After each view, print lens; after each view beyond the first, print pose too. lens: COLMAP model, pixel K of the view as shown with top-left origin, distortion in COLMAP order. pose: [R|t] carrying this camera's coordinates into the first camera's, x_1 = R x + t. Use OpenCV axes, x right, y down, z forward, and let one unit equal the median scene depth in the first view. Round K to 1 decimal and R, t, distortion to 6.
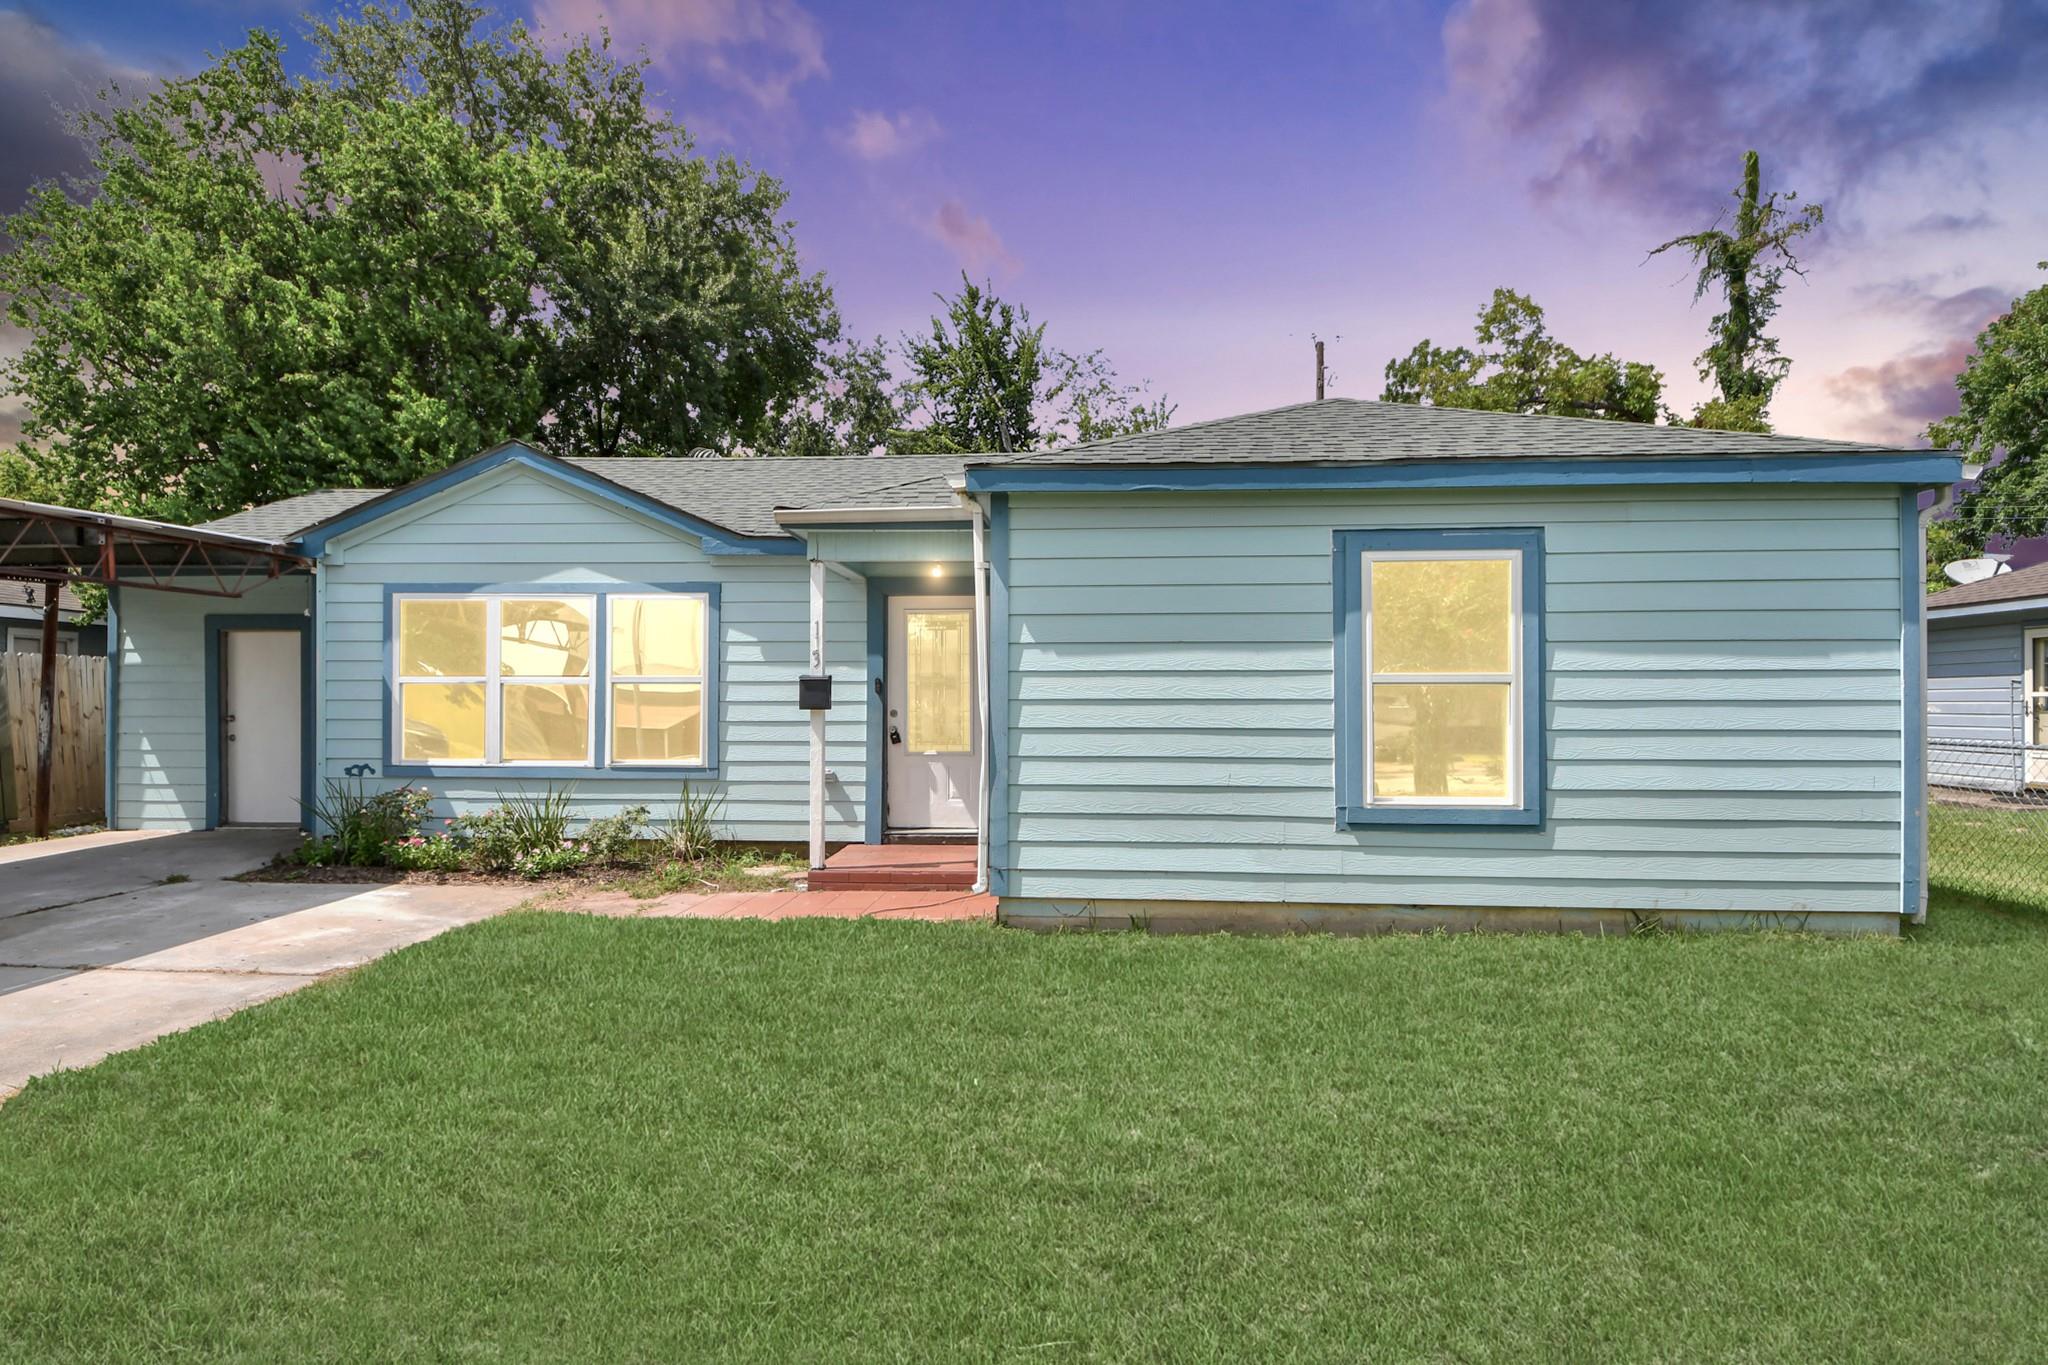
lens RADIAL K [[1038.4, 0, 1004.1], [0, 1038.4, 686.5], [0, 0, 1]] dist [0.003233, -0.000576]
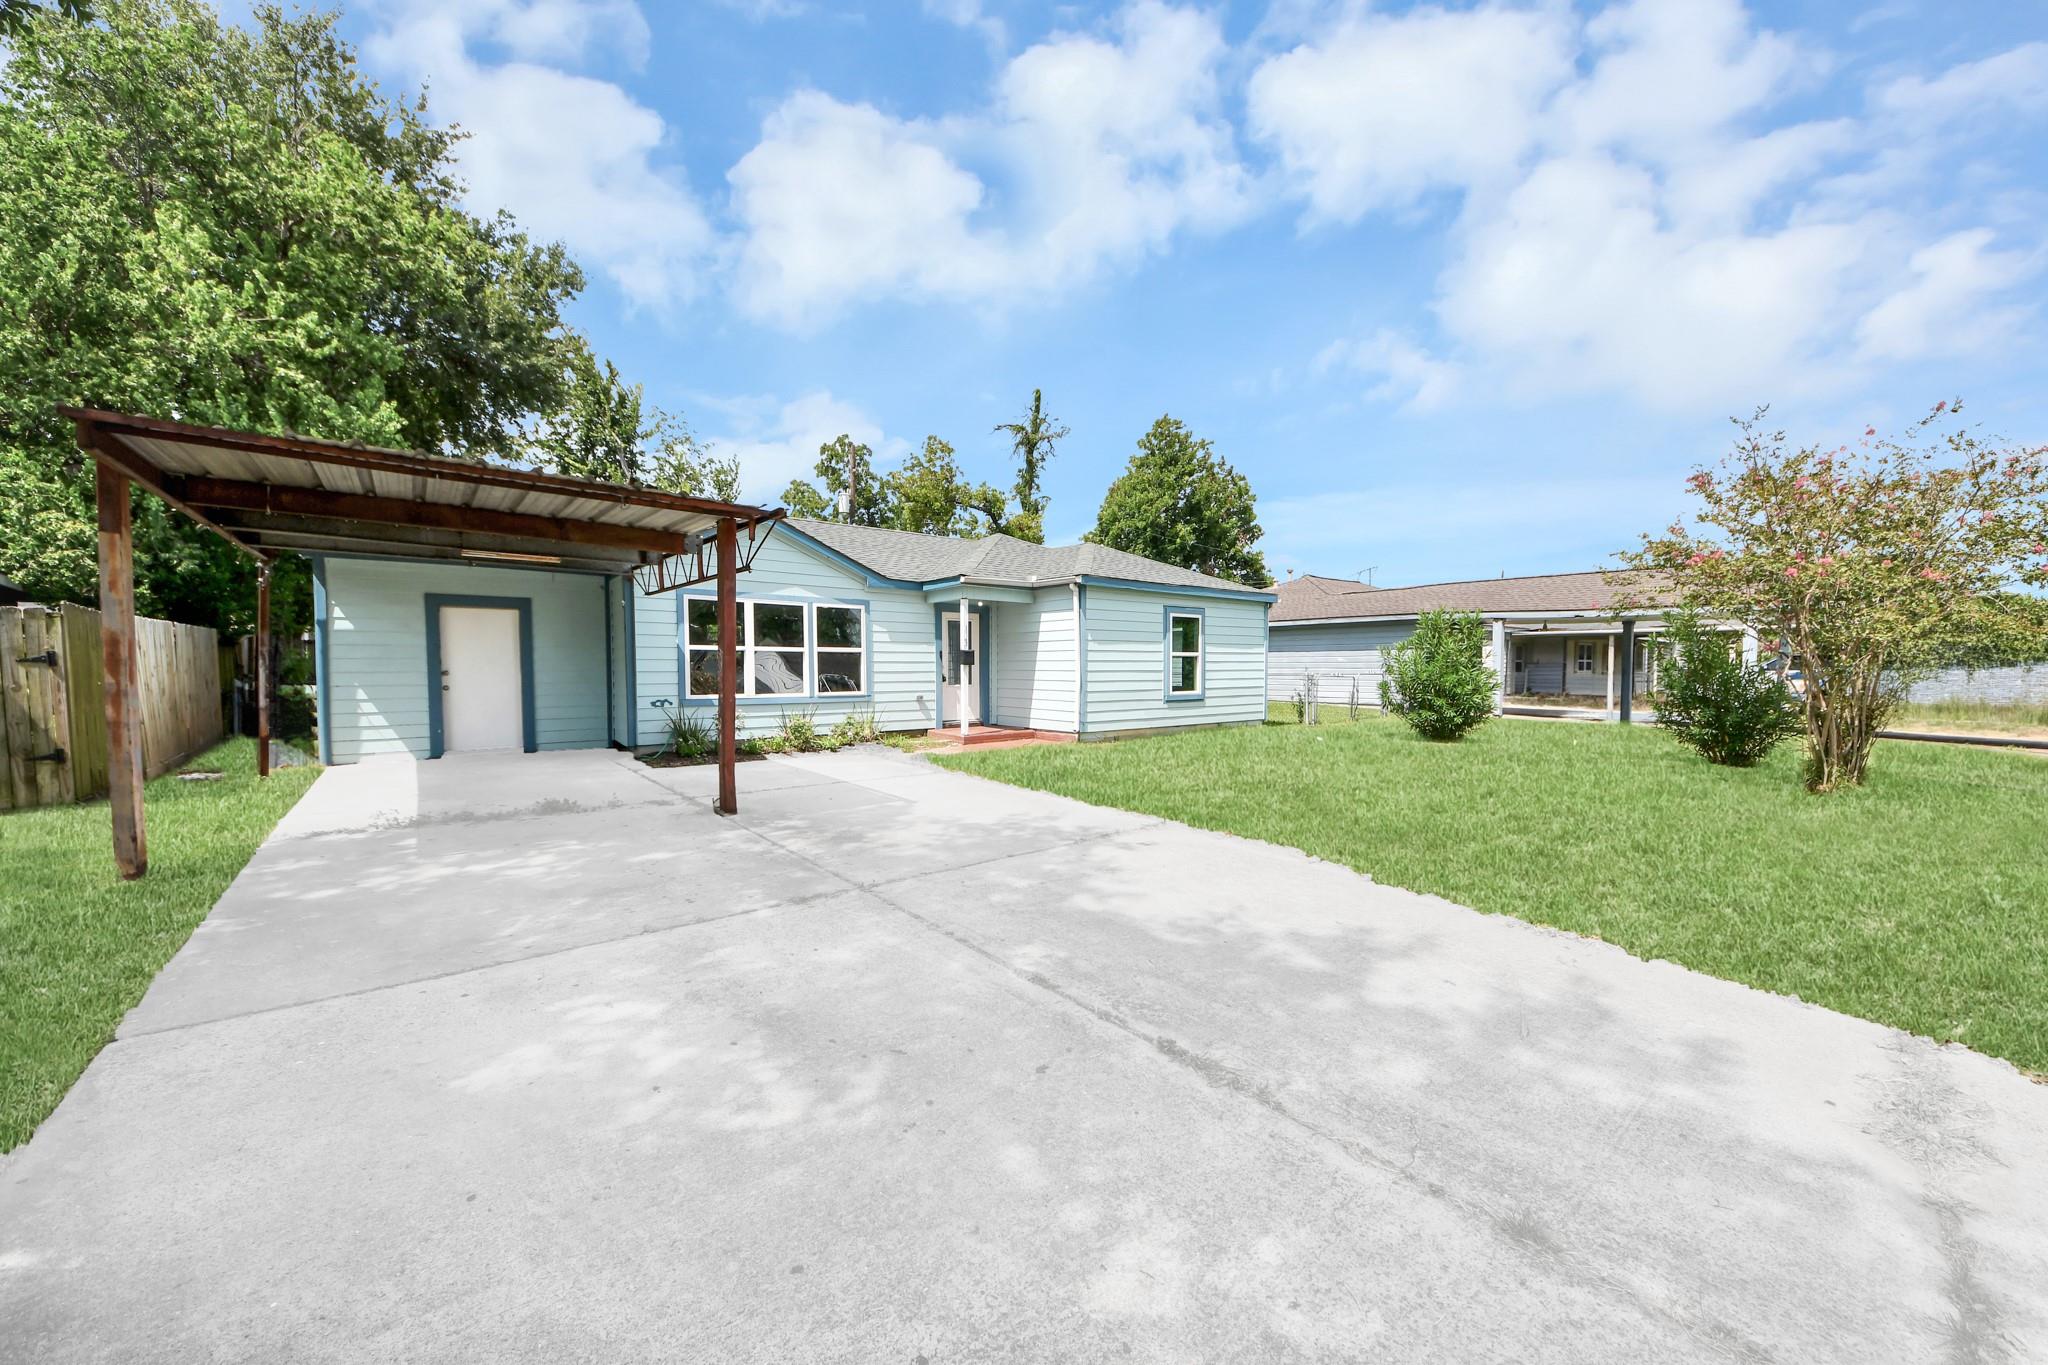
lens RADIAL K [[750.2, 0, 1039.5], [0, 750.2, 693.3], [0, 0, 1]] dist [0.016667, 0.000008]
pose [[0.727996, -0.025079, 0.685123, -1.022732], [-0.007448, 0.998982, 0.044482, 0.009086], [-0.685541, -0.037486, 0.727068, -0.256229]]
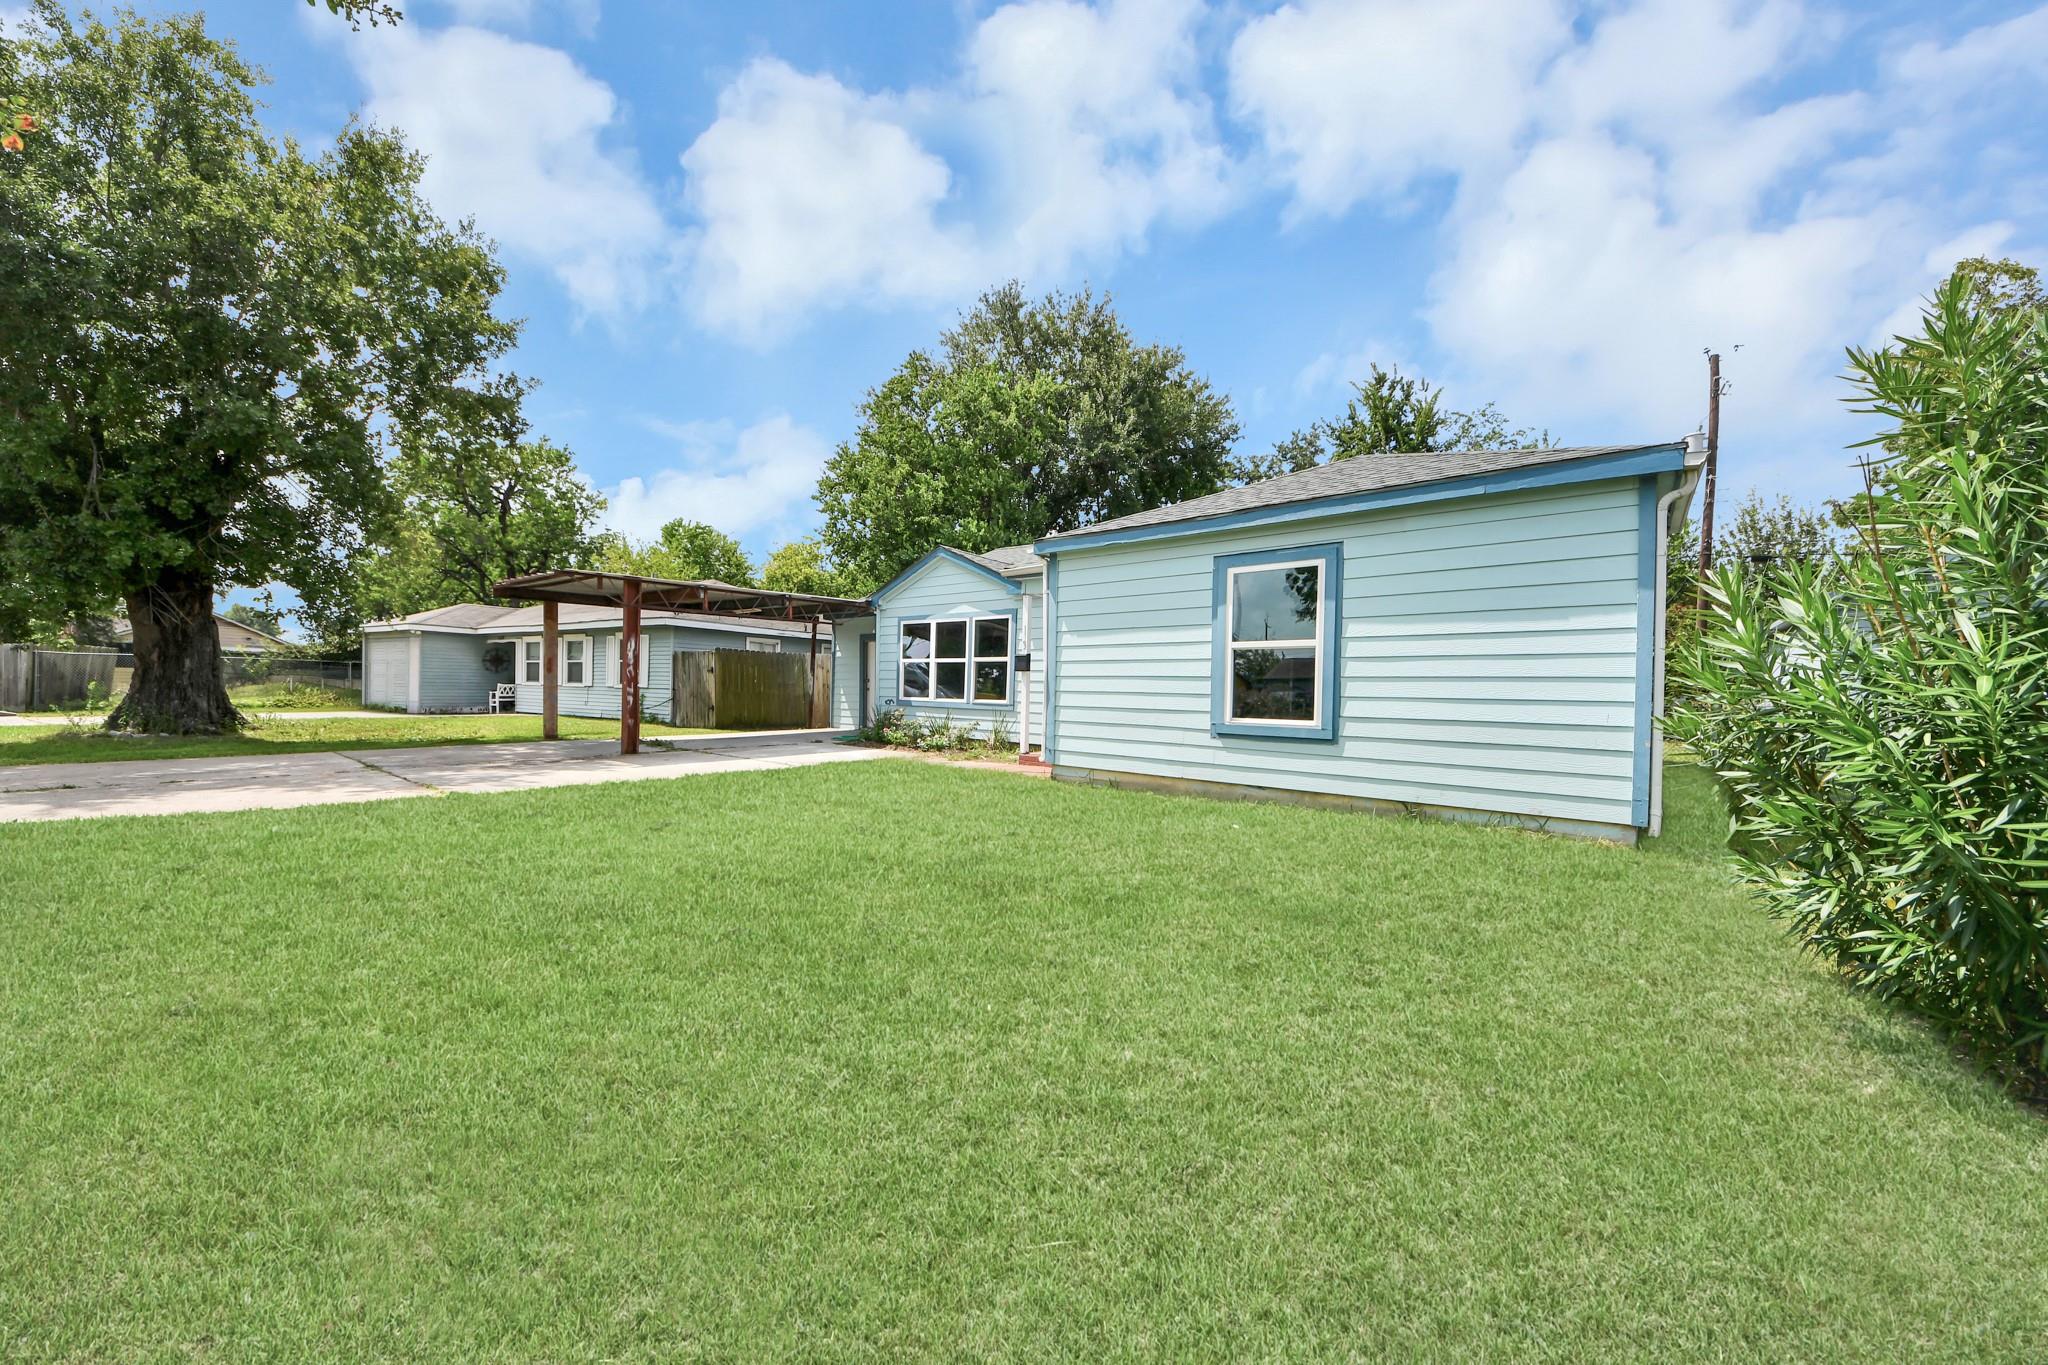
lens RADIAL K [[750.2, 0, 1022.4], [0, 750.2, 685.2], [0, 0, 1]] dist [0.016667, 0.000008]
pose [[0.800342, 0.009378, -0.599470, 0.554810], [-0.010601, 0.999943, 0.001489, 0.039367], [0.599450, 0.005164, 0.800396, -0.101669]]
